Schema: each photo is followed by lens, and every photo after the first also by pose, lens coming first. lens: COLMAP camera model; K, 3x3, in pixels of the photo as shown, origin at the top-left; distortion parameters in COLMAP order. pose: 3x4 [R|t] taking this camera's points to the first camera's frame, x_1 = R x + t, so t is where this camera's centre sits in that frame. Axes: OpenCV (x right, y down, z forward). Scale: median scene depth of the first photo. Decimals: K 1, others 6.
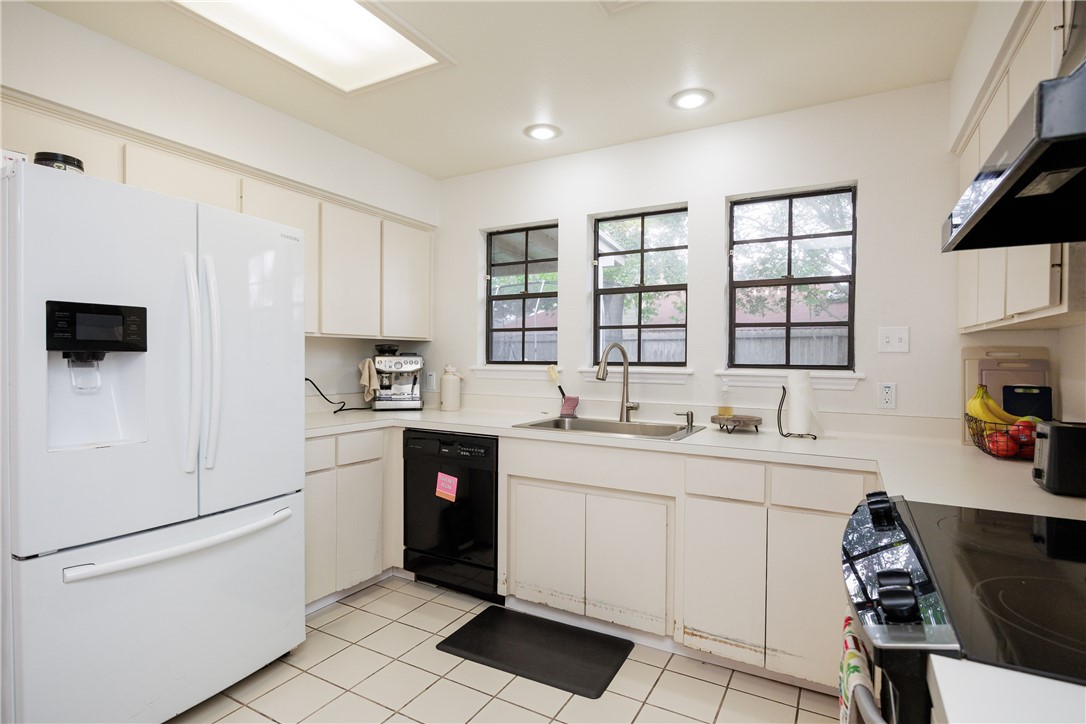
lens RADIAL K [[559.0, 0, 537.8], [0, 559.0, 360.2], [0, 0, 1]] dist [0.002491, 0.000284]
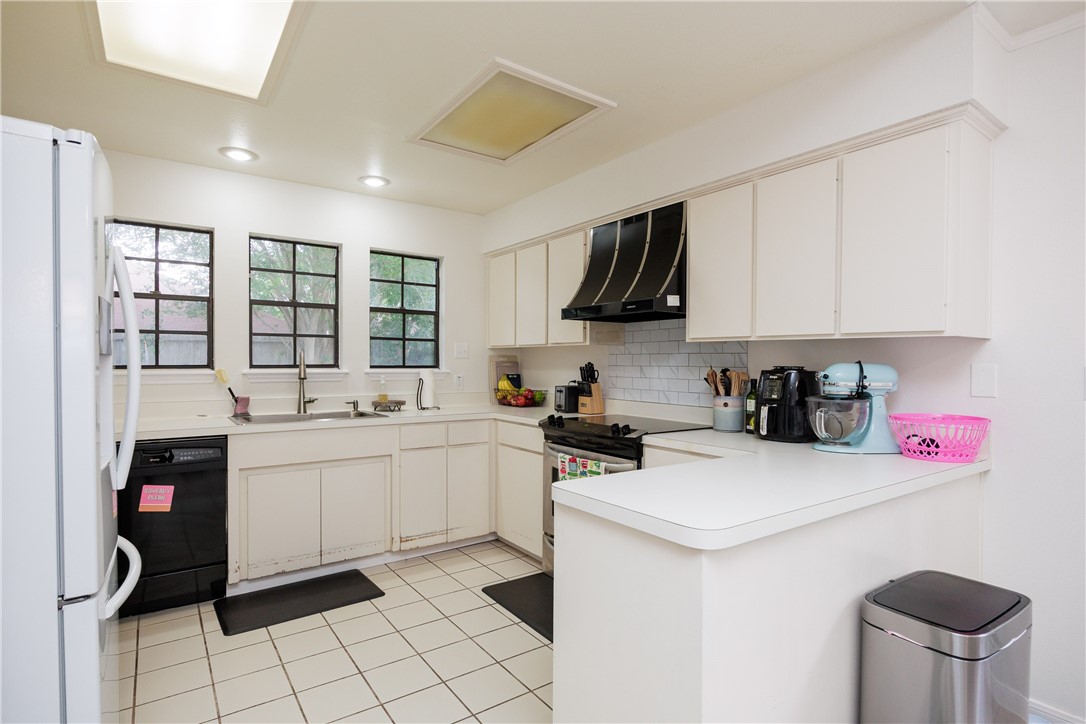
lens RADIAL K [[559.0, 0, 542.9], [0, 559.0, 366.8], [0, 0, 1]] dist [0.002491, 0.000284]
pose [[0.416369, -0.013335, 0.909098, -0.810035], [0.003098, 0.999907, 0.013248, -0.007529], [-0.909191, -0.002700, 0.416371, 0.013983]]
